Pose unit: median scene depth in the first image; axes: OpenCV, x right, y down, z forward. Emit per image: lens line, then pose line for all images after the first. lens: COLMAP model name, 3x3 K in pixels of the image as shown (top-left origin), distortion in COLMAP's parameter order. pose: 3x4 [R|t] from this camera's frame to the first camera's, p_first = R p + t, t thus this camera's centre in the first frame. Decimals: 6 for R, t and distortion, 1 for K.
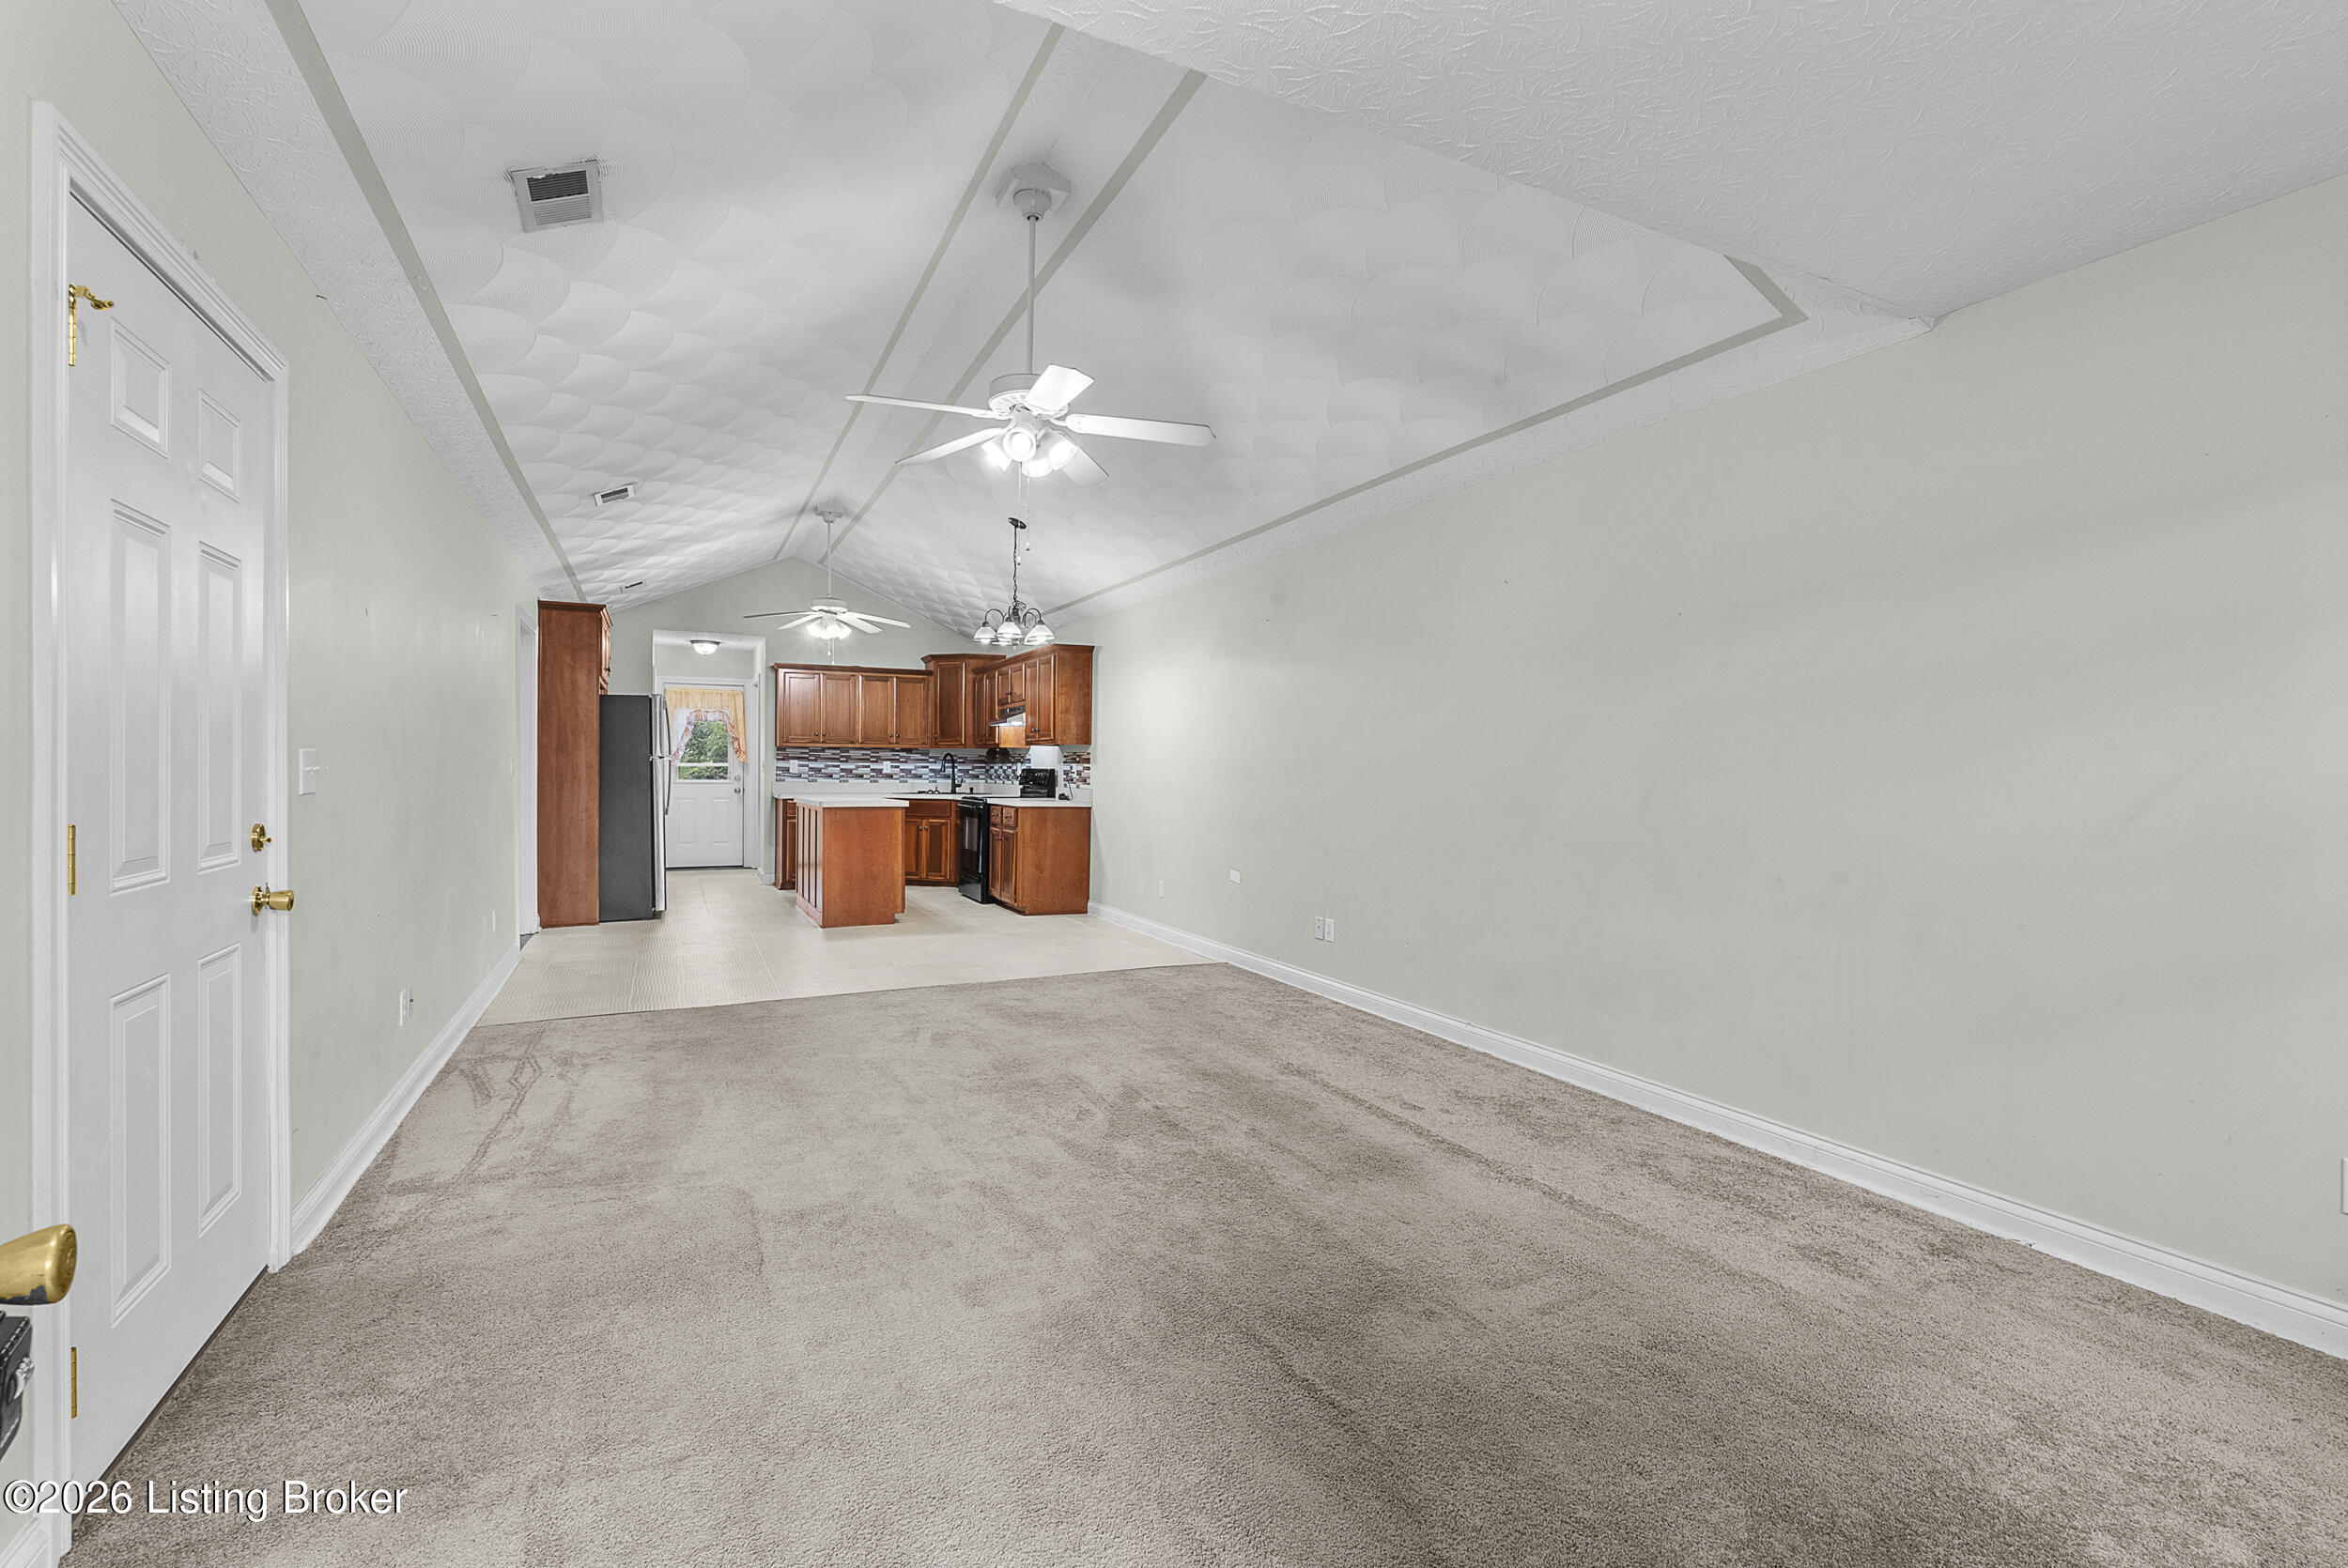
lens RADIAL K [[1036.8, 0, 1174.0], [0, 1036.8, 784.0], [0, 0, 1]] dist [-0.001949, -0.000055]
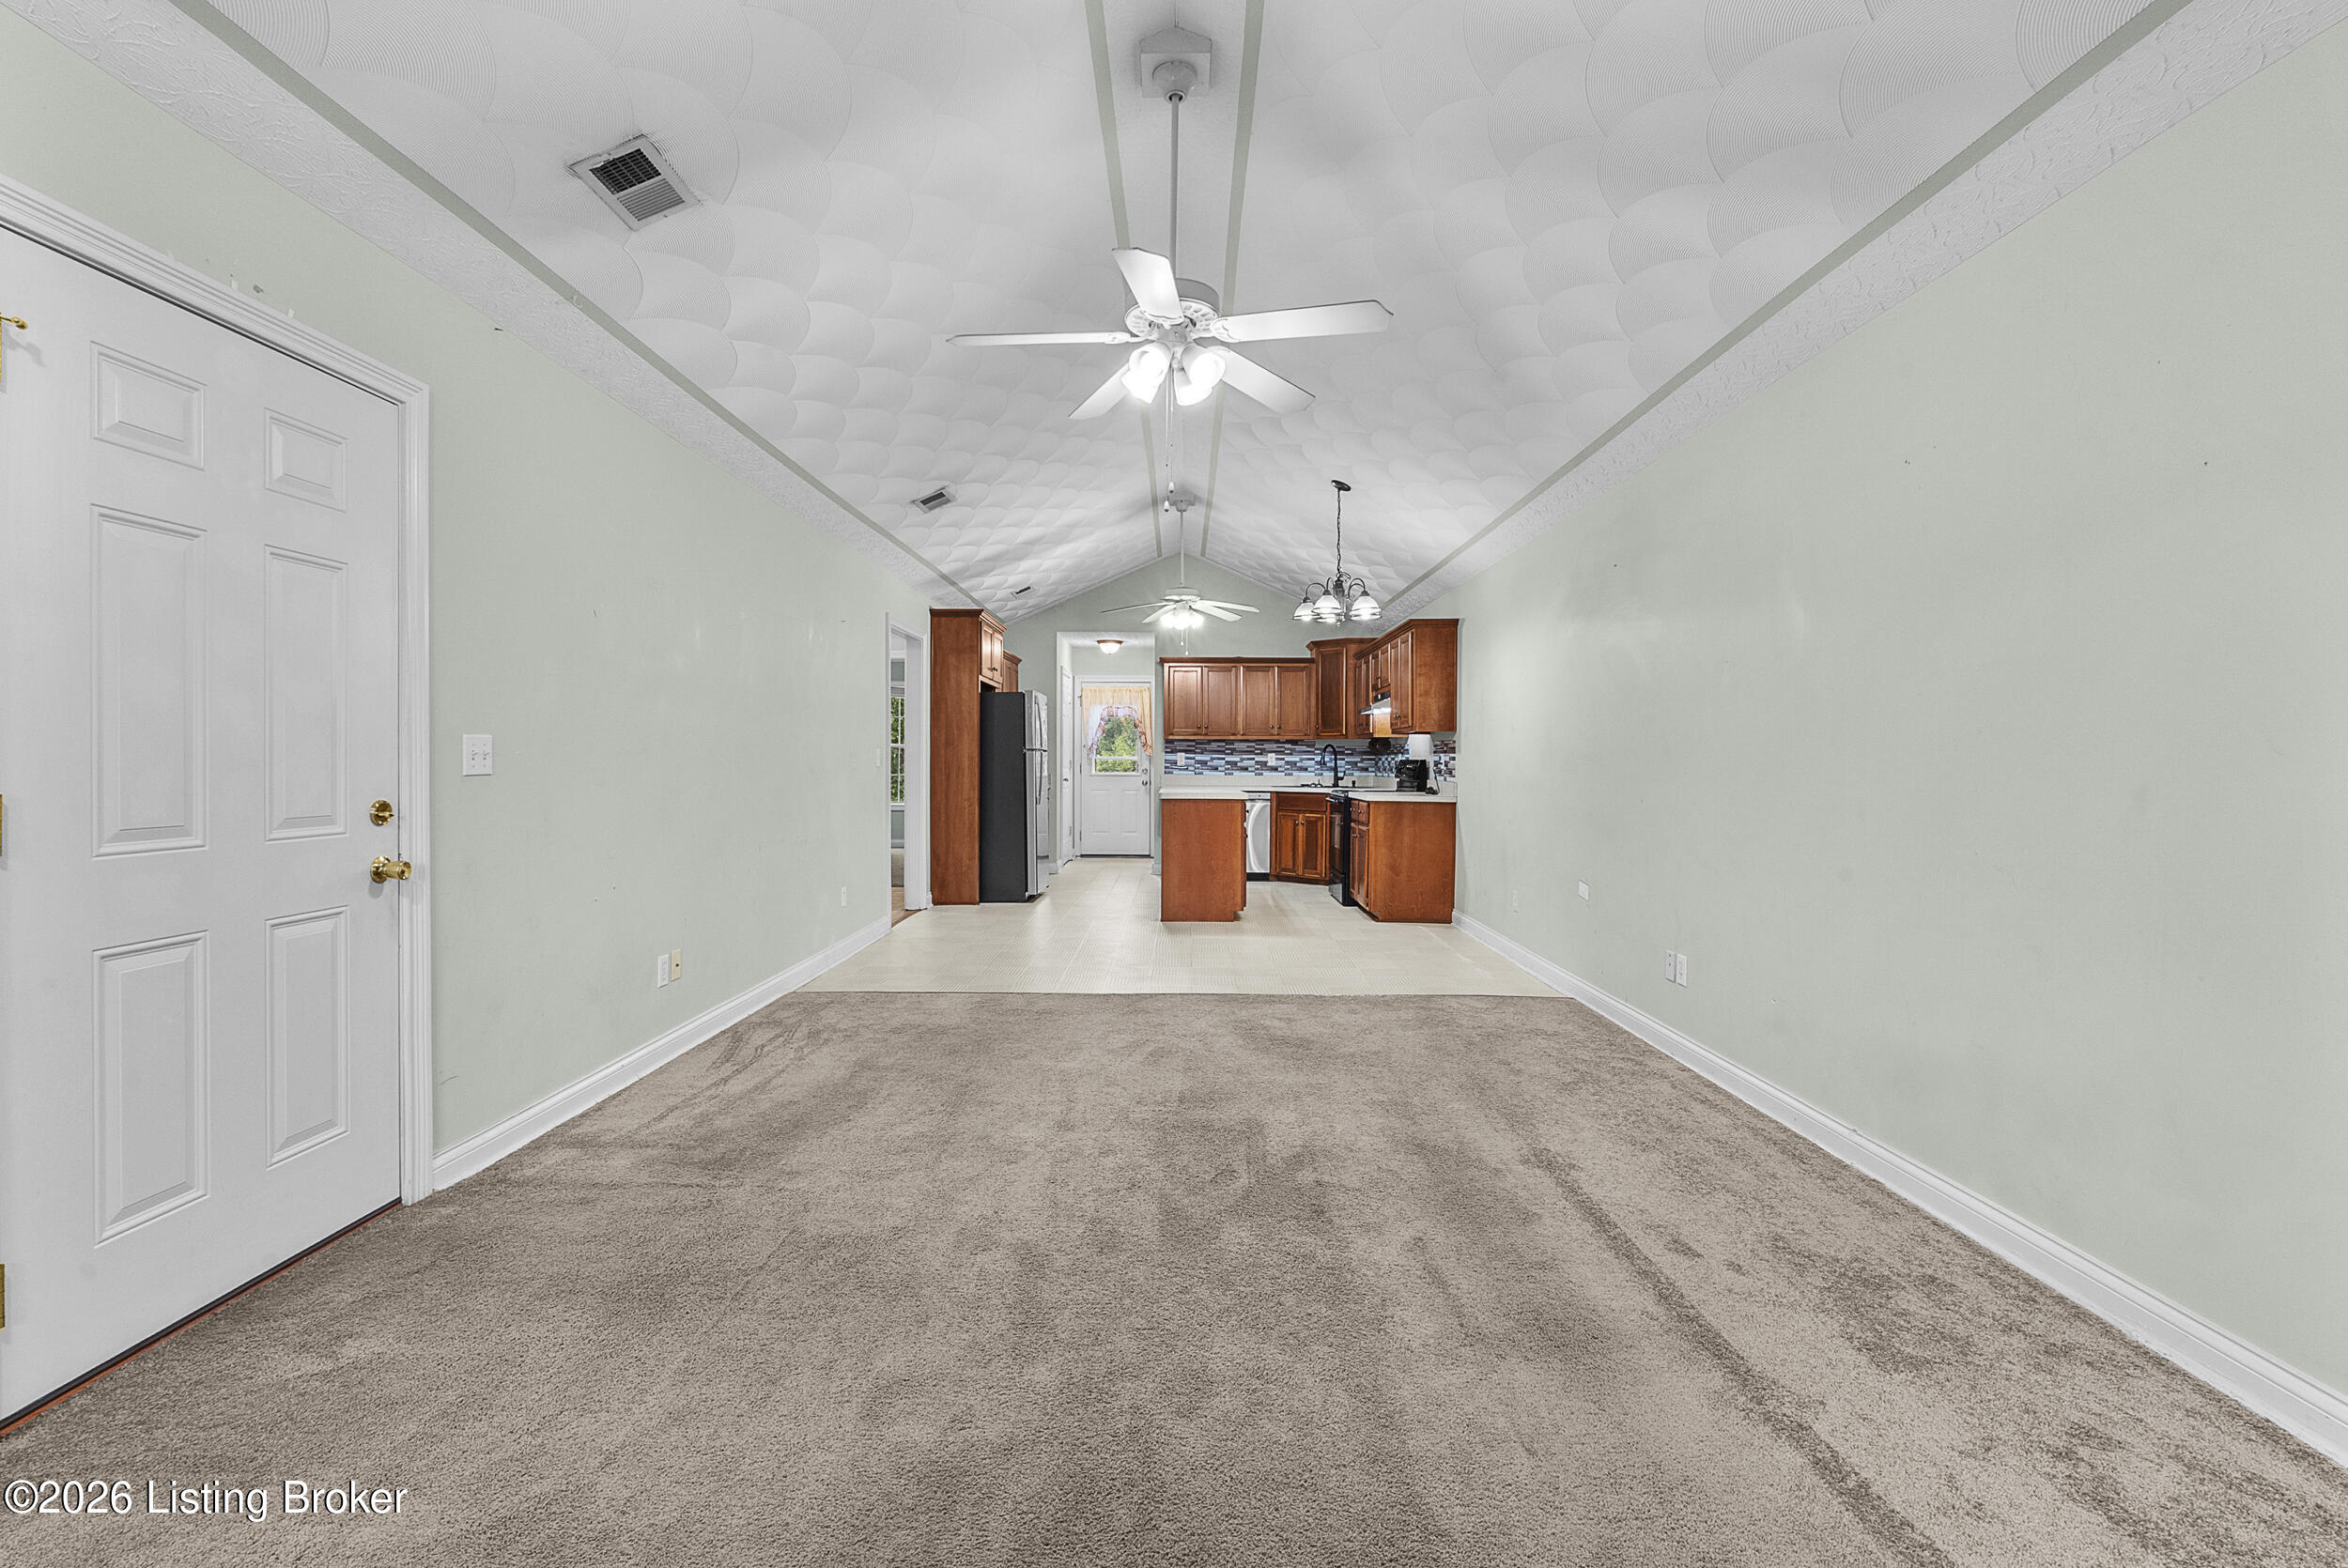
lens RADIAL K [[1039.6, 0, 1170.4], [0, 1039.6, 771.7], [0, 0, 1]] dist [-0.003080, 0.000107]
pose [[0.891158, 0.000293, -0.453692, 0.121583], [-0.003961, 0.999967, -0.007135, 0.003855], [0.453675, 0.008156, 0.891130, 0.125611]]
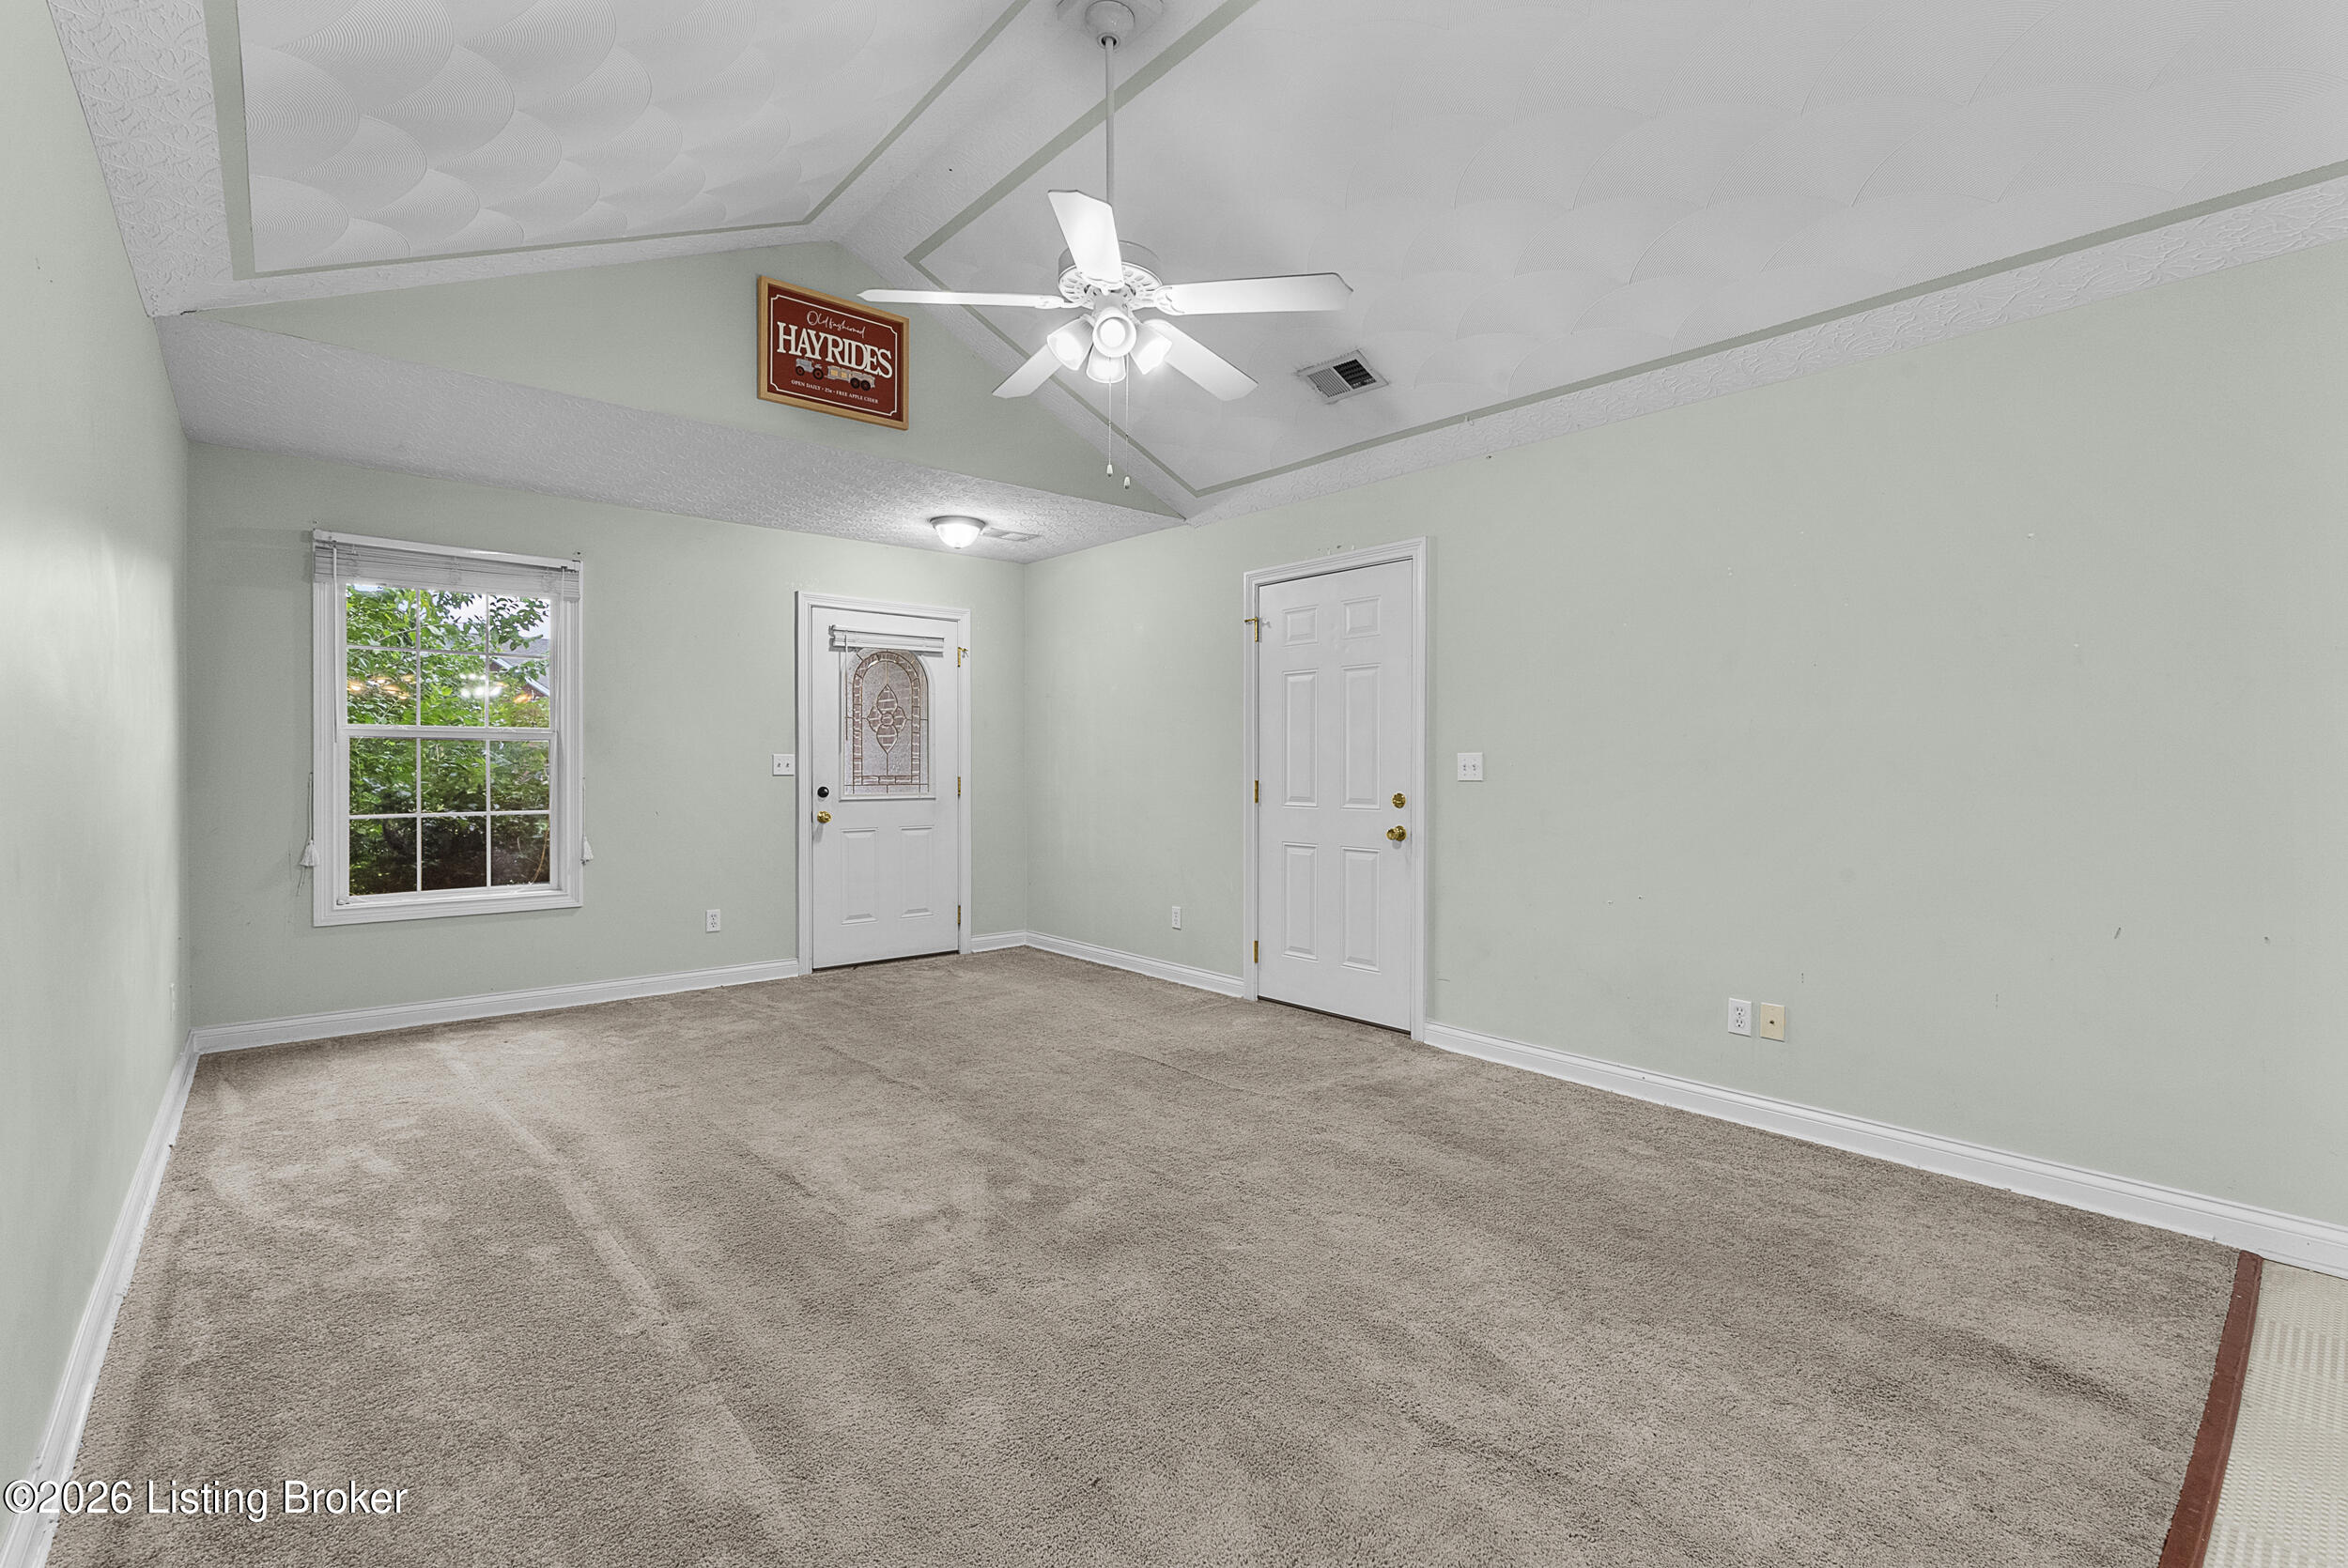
lens RADIAL K [[1036.8, 0, 1174.0], [0, 1036.8, 784.0], [0, 0, 1]] dist [-0.001949, -0.000055]
pose [[-0.965448, -0.003370, -0.260574, 0.007528], [-0.012610, 0.999349, 0.033796, -0.012590], [0.260291, 0.035914, -0.964862, 0.886002]]
